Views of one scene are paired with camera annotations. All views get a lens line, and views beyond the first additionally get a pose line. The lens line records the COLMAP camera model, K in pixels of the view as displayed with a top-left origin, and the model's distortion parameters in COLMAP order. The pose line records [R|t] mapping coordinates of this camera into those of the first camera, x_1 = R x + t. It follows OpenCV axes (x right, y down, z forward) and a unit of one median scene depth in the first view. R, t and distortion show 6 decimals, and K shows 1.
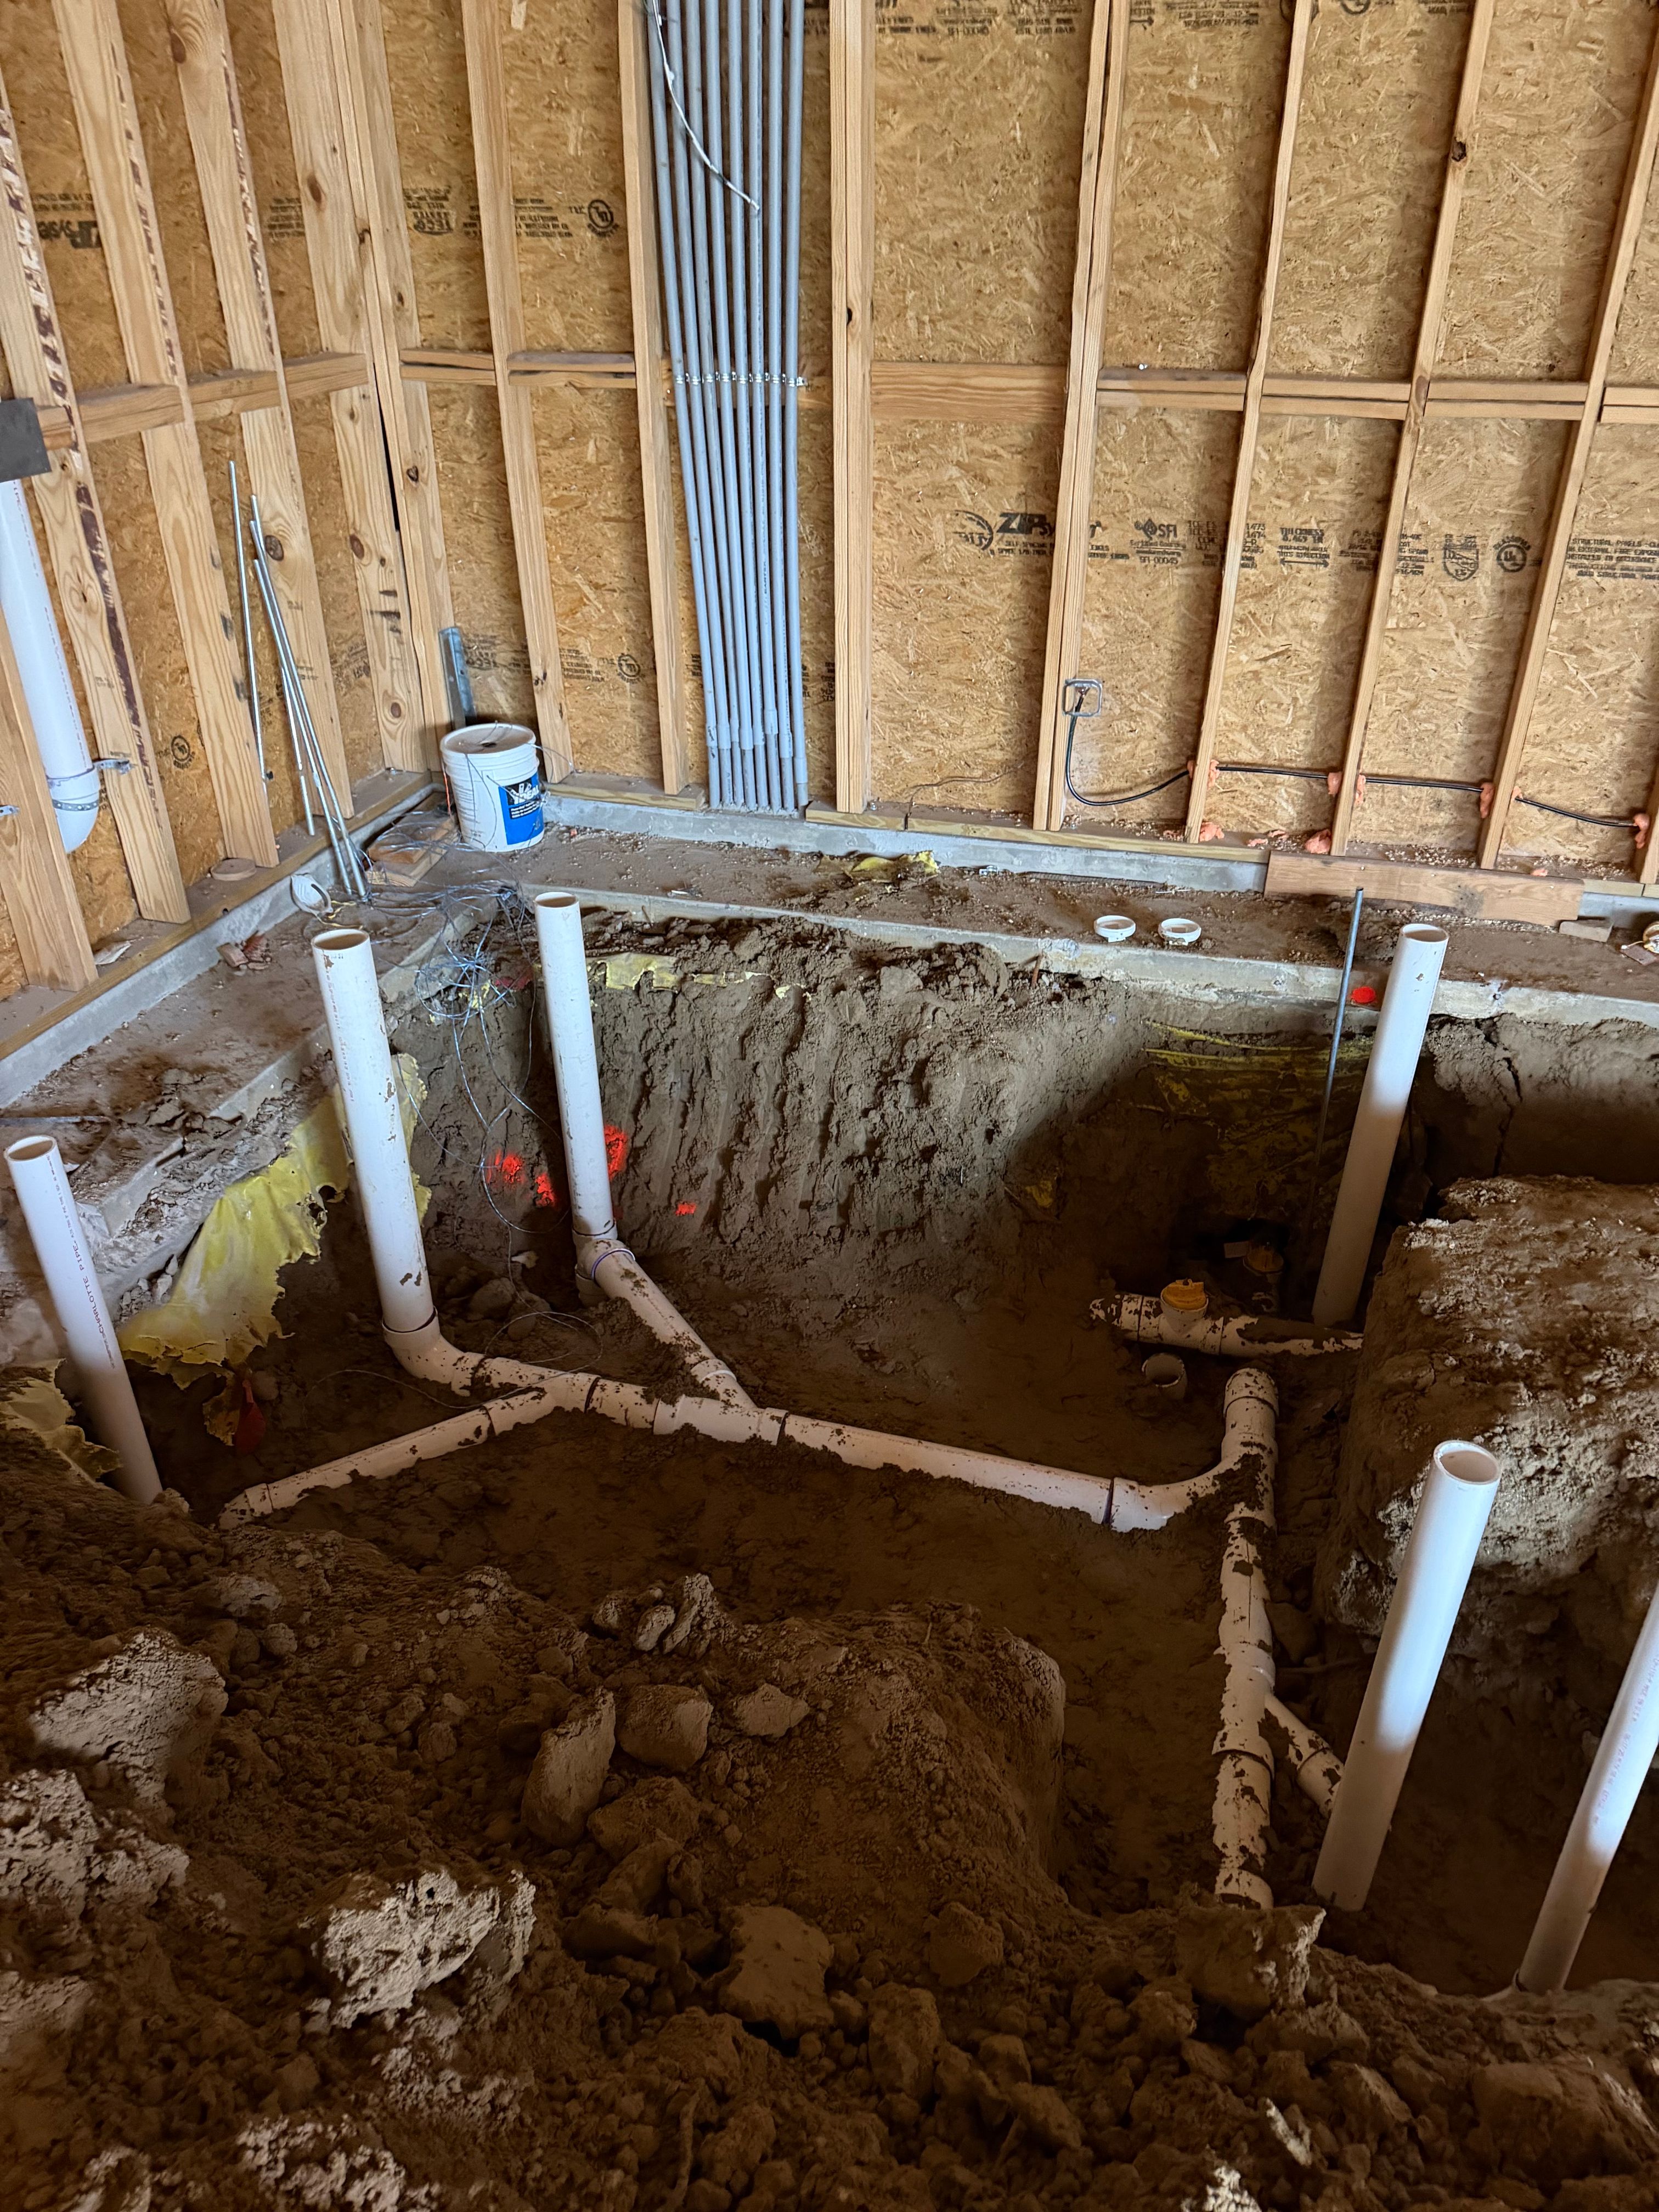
lens RADIAL K [[1551.5, 0, 815.1], [0, 1551.5, 1102.9], [0, 0, 1]] dist [0.067455, -0.082788]
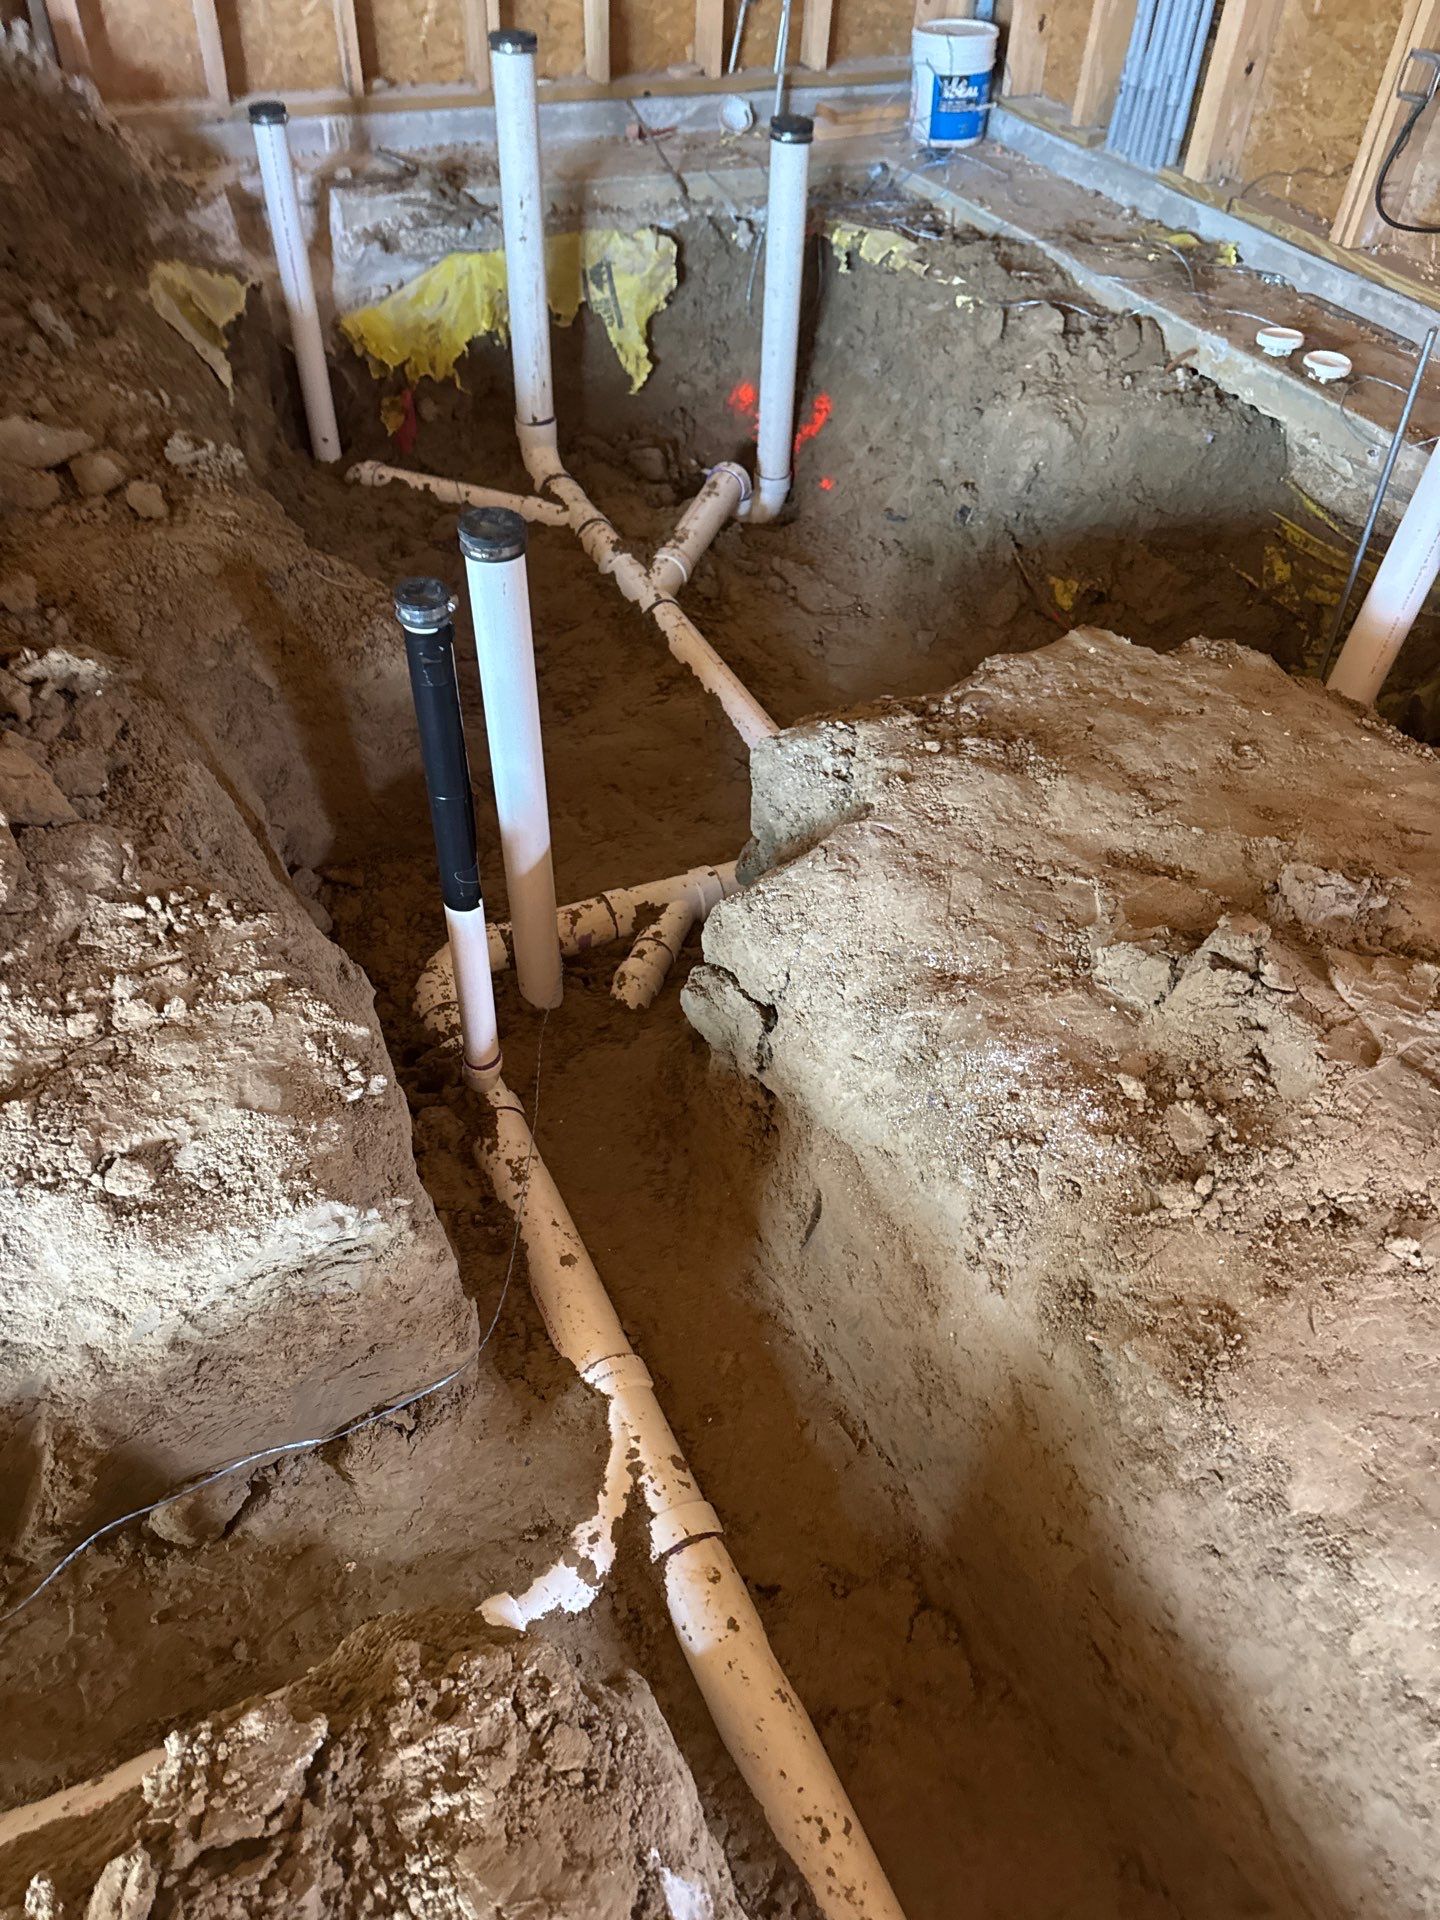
lens RADIAL K [[1371.6, 0, 730.7], [0, 1371.6, 956.2], [0, 0, 1]] dist [-0.006556, 0.000670]
pose [[0.630588, 0.552832, -0.544735, 0.702677], [-0.427081, 0.833218, 0.351212, 0.041909], [0.648044, 0.011176, 0.761521, 0.247195]]
